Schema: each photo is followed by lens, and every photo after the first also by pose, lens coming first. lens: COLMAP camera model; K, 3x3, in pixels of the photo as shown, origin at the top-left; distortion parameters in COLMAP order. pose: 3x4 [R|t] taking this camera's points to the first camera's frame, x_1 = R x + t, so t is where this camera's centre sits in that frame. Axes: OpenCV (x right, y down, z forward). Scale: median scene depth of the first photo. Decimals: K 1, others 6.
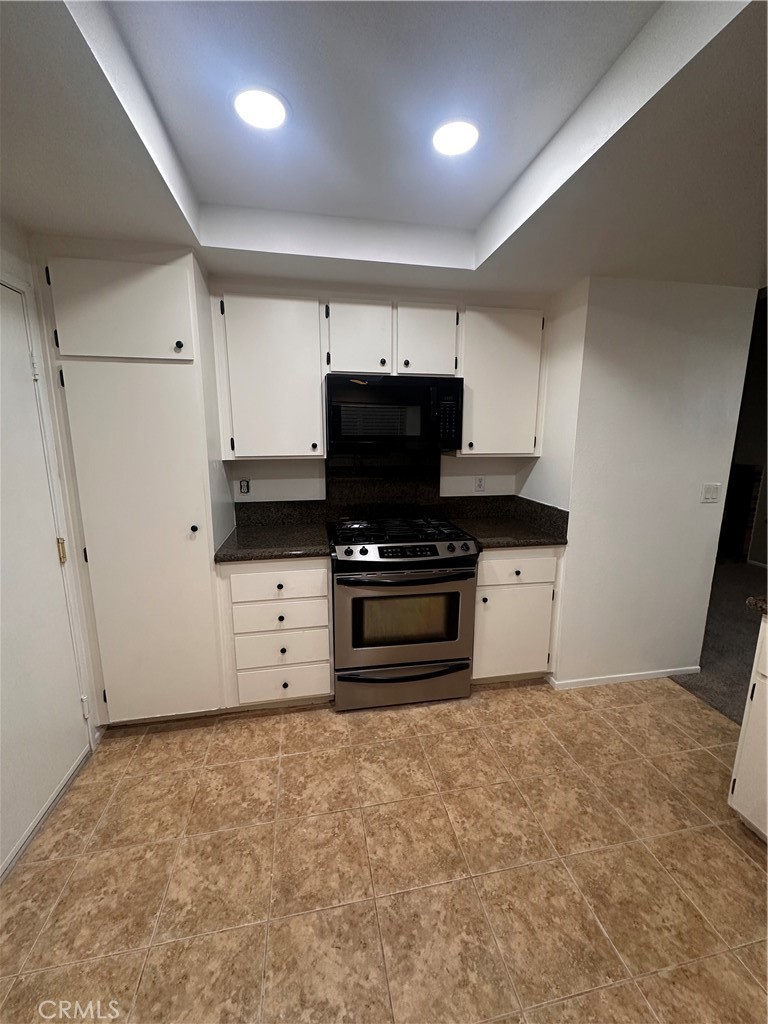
lens RADIAL K [[410.6, 0, 383.9], [0, 410.6, 512.0], [0, 0, 1]] dist [0.001701, 0.000298]
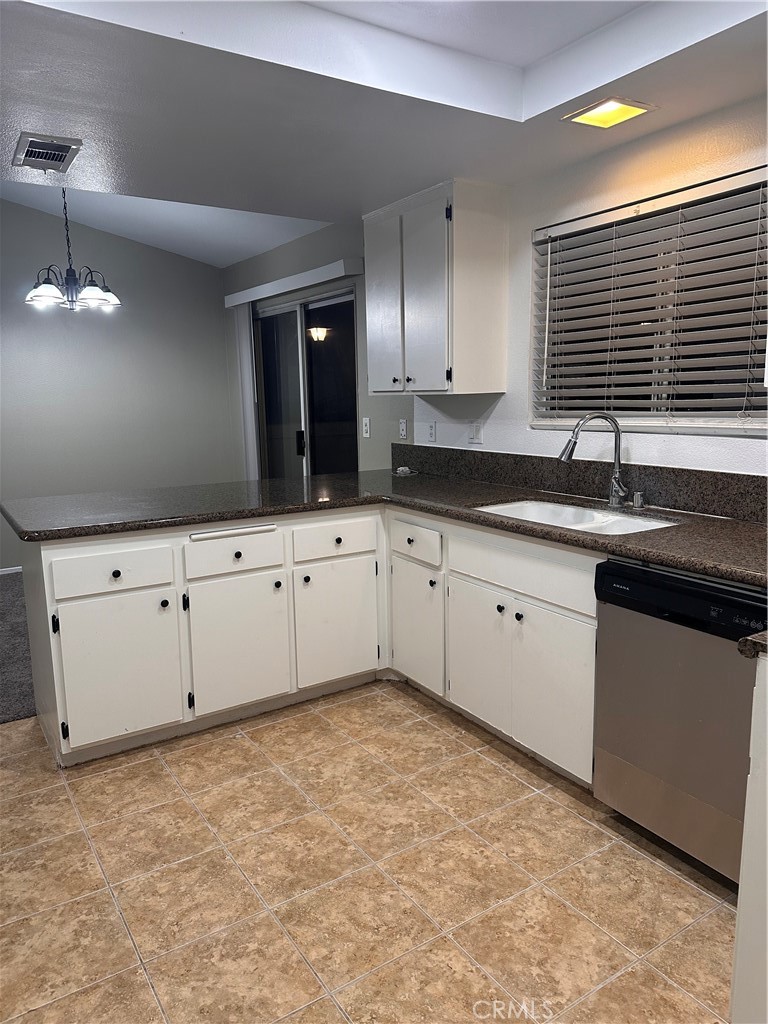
lens RADIAL K [[726.5, 0, 383.2], [0, 726.5, 511.1], [0, 0, 1]] dist [0.002492, 0.000364]
pose [[-0.381990, -0.145672, 0.912613, -1.093028], [0.185580, 0.955293, 0.230163, -0.086345], [-0.905342, 0.257282, -0.337879, 0.934926]]
